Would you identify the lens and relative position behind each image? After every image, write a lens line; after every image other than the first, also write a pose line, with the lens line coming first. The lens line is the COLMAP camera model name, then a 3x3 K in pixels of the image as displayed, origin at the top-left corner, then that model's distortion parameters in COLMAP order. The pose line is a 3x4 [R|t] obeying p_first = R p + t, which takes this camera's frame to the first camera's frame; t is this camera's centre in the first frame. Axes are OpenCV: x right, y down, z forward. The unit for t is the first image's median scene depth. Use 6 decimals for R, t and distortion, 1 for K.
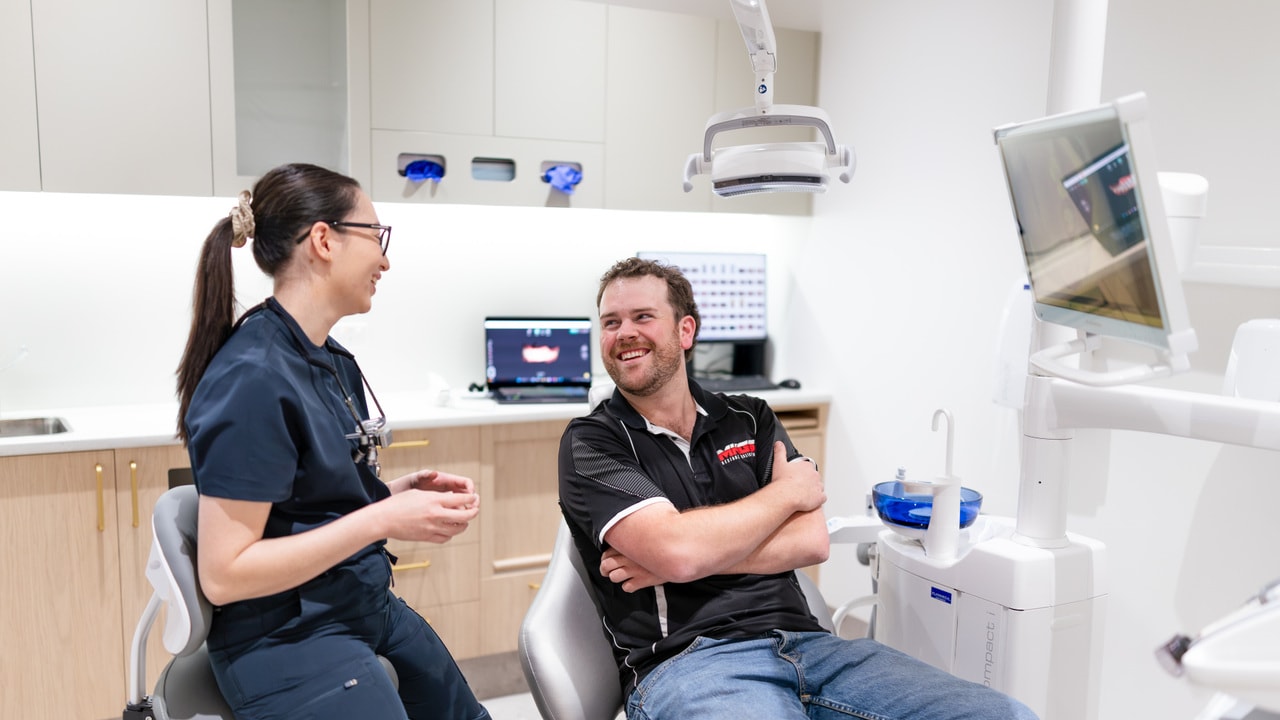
lens RADIAL K [[981.5, 0, 640.0], [0, 981.5, 360.0], [0, 0, 1]] dist [-0.175393, 0.077856]
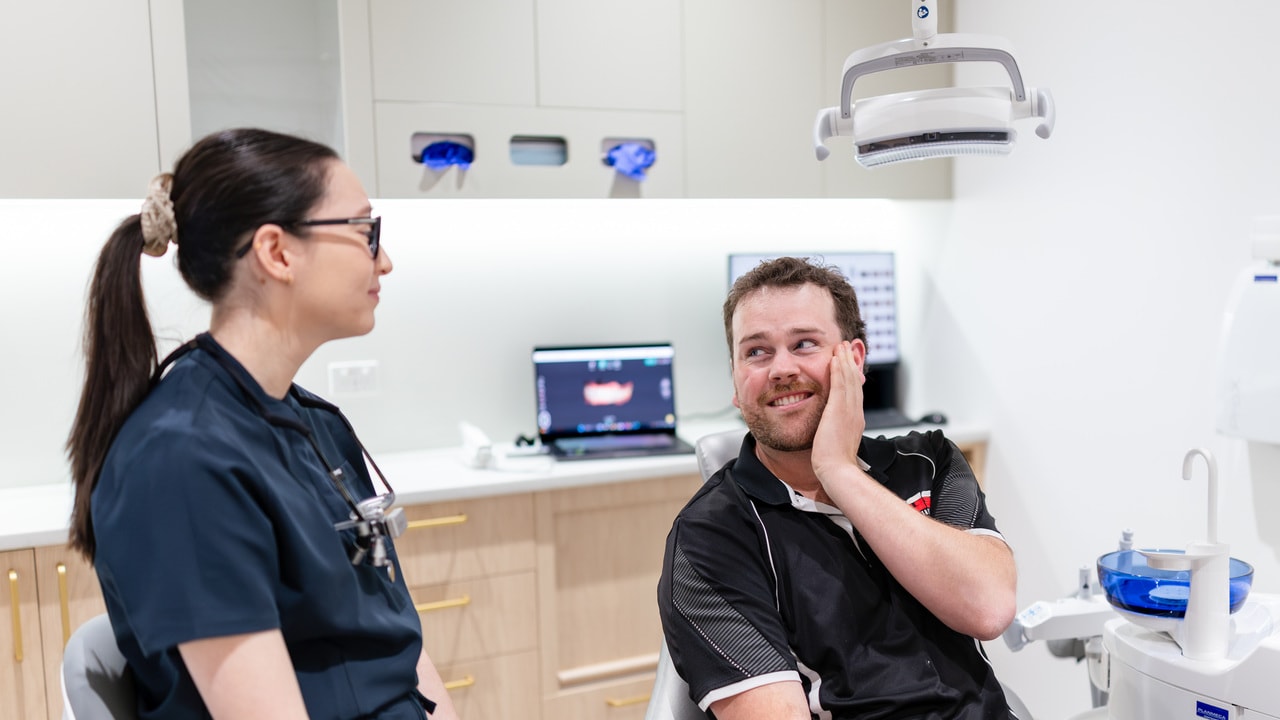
lens RADIAL K [[981.5, 0, 640.0], [0, 981.5, 360.0], [0, 0, 1]] dist [-0.175393, 0.077856]
pose [[0.999190, -0.039104, -0.009509, -0.069226], [0.038789, 0.998757, -0.031289, -0.007085], [0.010720, 0.030894, 0.999465, 0.243064]]
